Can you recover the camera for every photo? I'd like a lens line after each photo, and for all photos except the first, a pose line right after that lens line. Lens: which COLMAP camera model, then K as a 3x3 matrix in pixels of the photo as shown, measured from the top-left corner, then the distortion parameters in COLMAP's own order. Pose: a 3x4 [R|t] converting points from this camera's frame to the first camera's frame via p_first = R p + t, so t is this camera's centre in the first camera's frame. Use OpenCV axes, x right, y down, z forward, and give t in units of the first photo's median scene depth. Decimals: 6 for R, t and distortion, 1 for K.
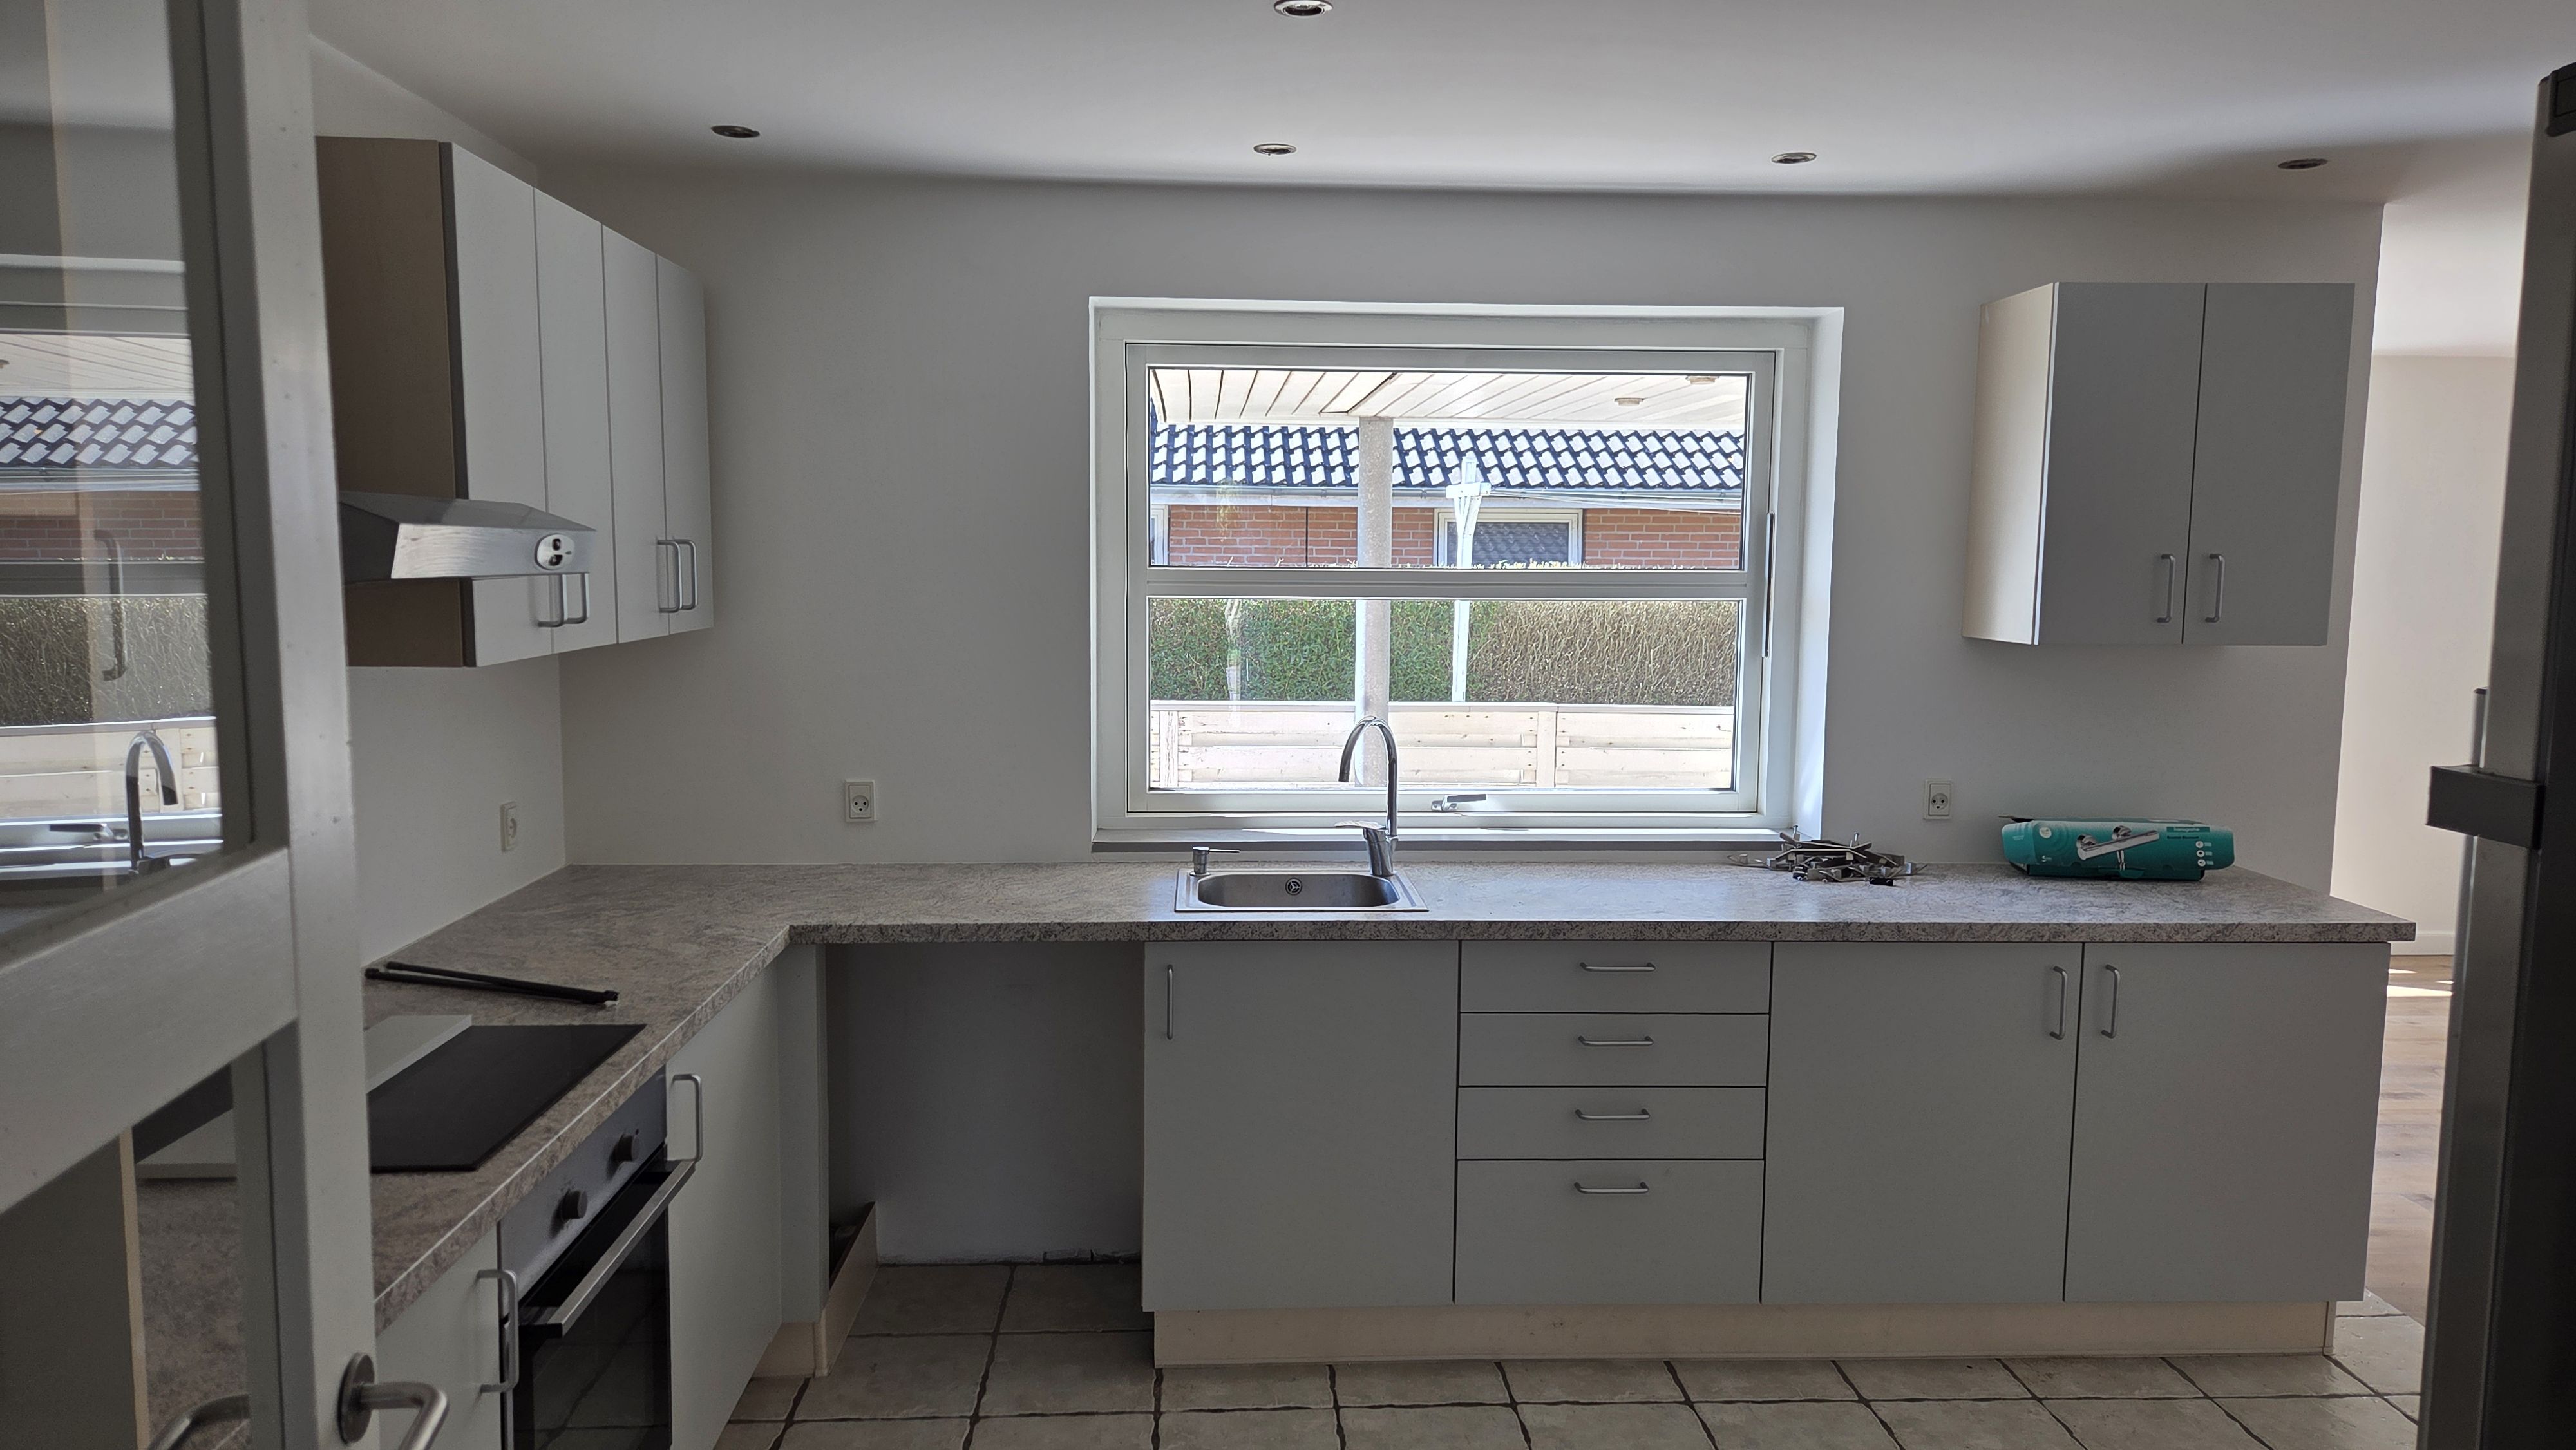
lens RADIAL K [[1729.8, 0, 1282.1], [0, 1729.8, 715.0], [0, 0, 1]] dist [-0.000970, -0.003445]
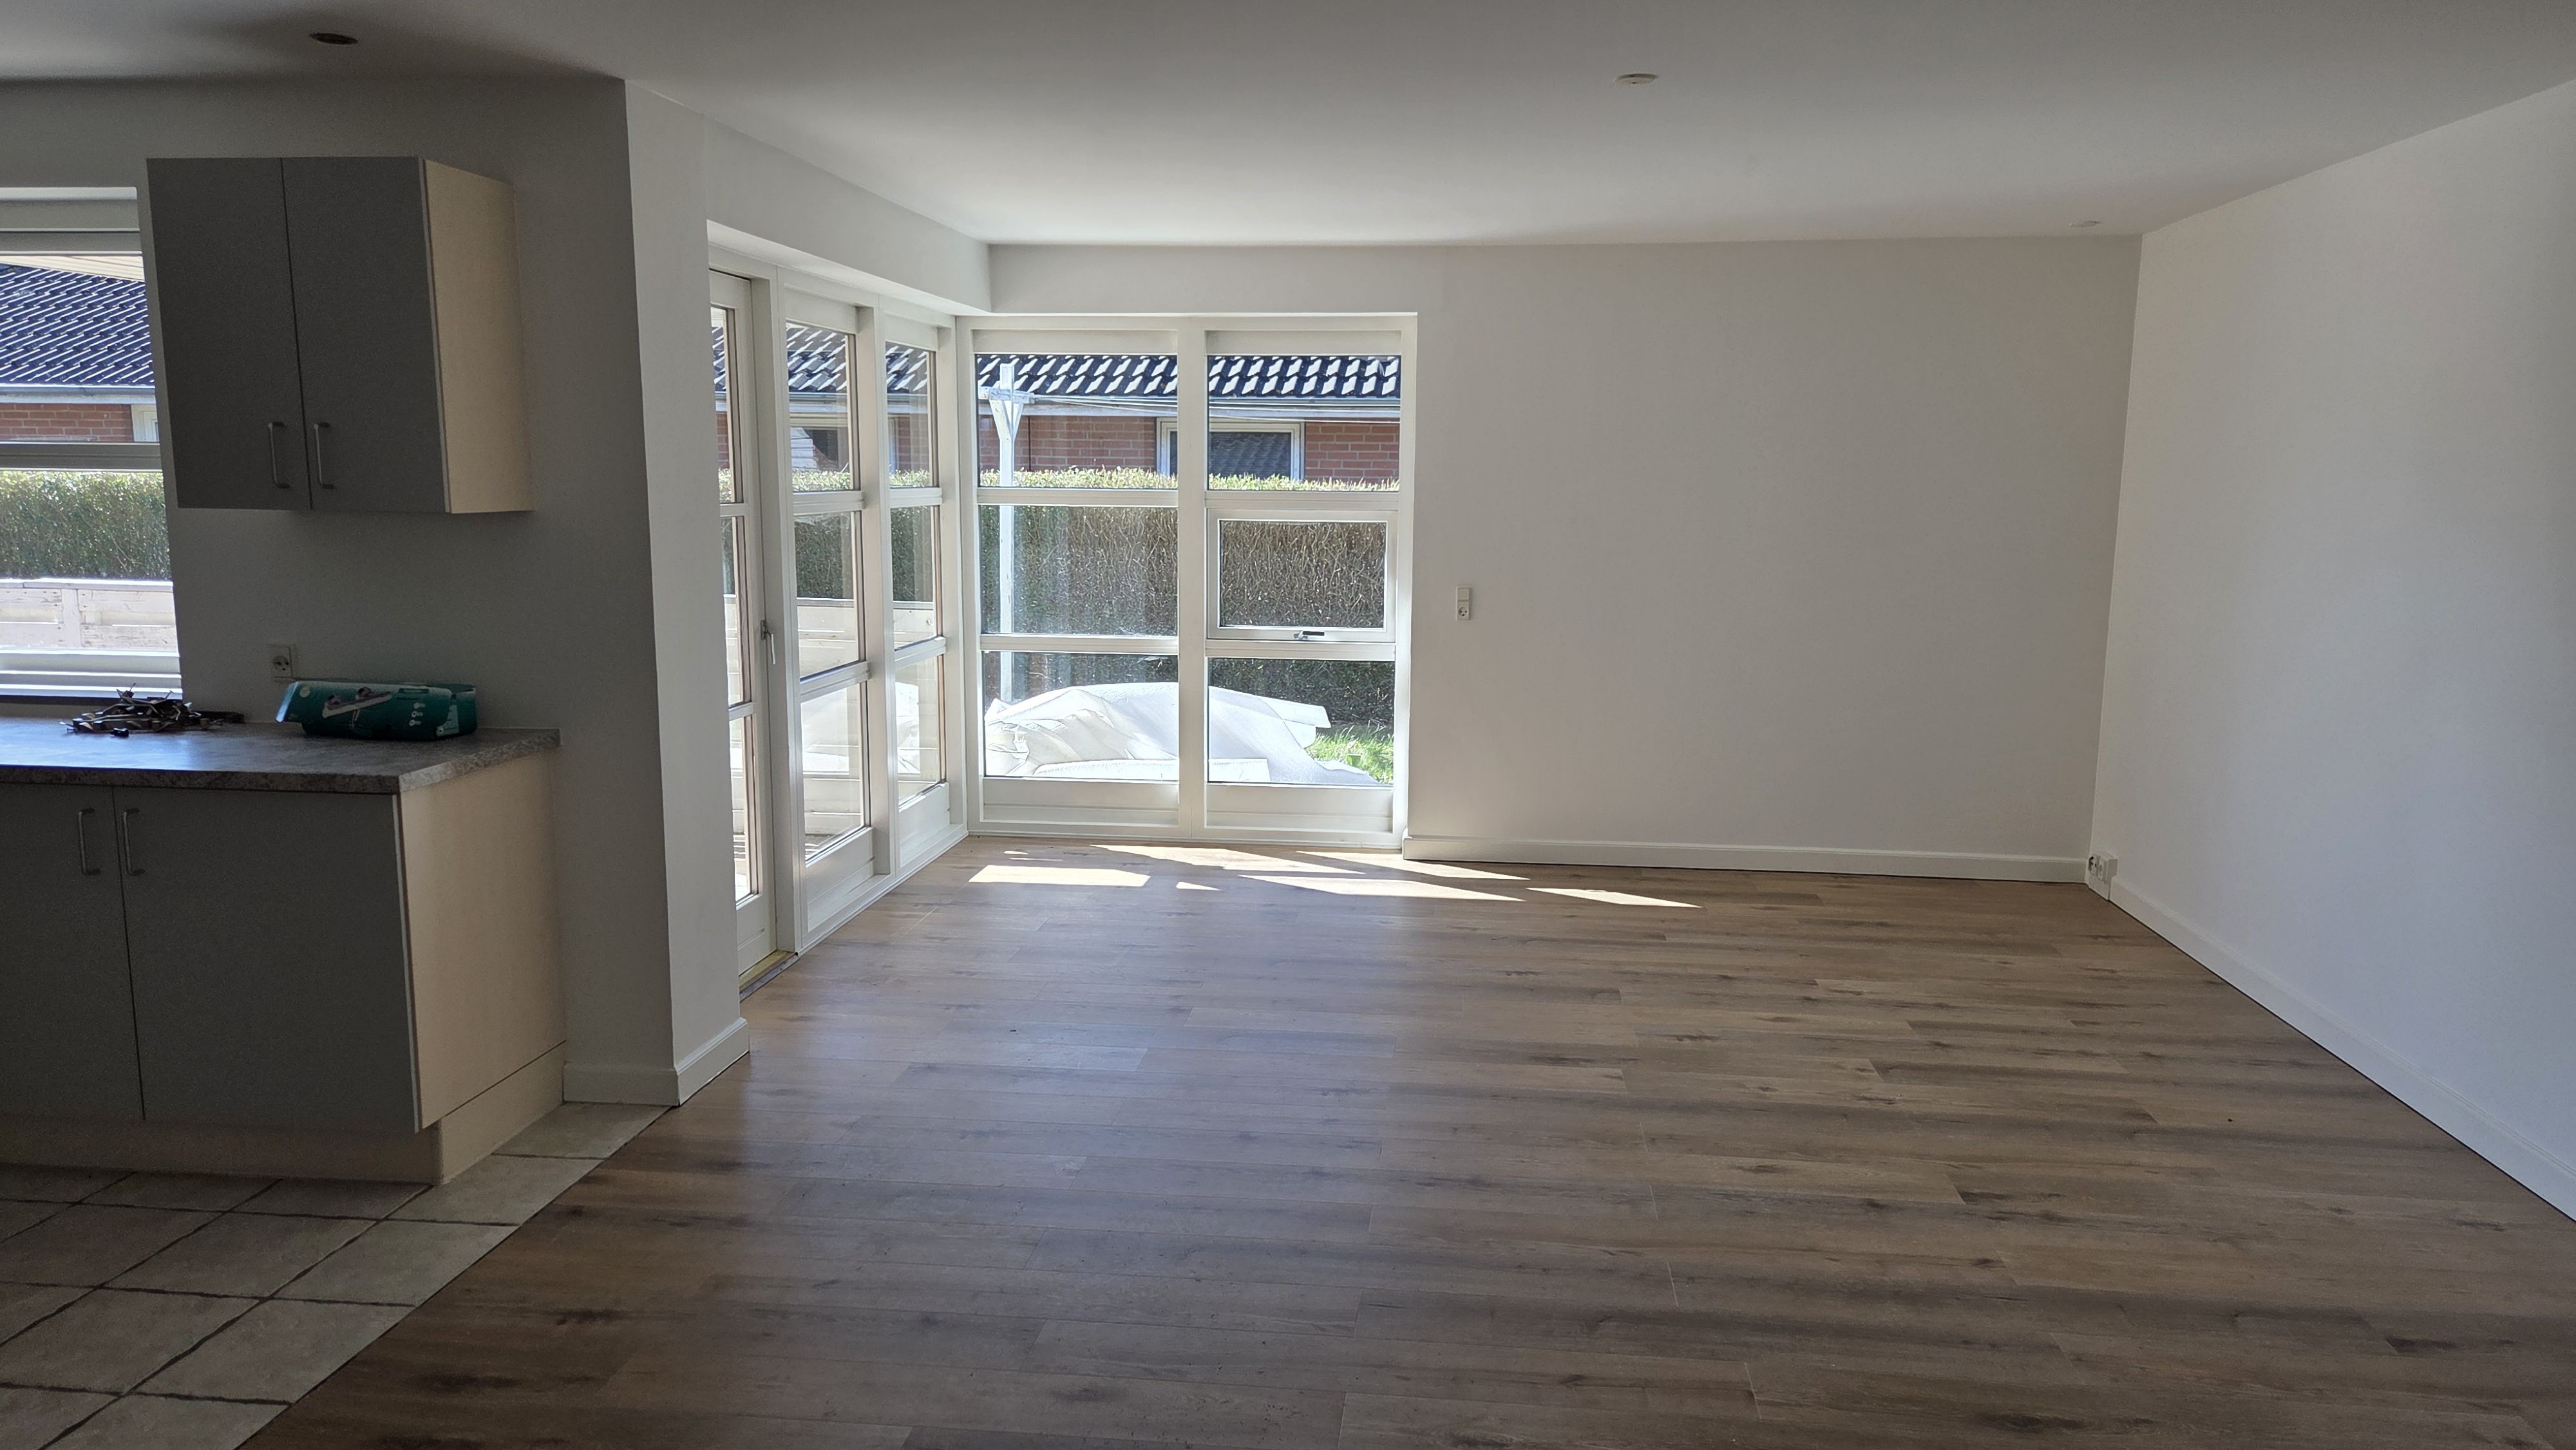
lens RADIAL K [[1729.8, 0, 1297.0], [0, 1729.8, 737.1], [0, 0, 1]] dist [-0.000970, -0.003445]
pose [[0.991300, 0.027592, -0.128701, 1.138165], [-0.020314, 0.998137, 0.057523, 0.021883], [0.130048, -0.054408, 0.990014, 0.034270]]
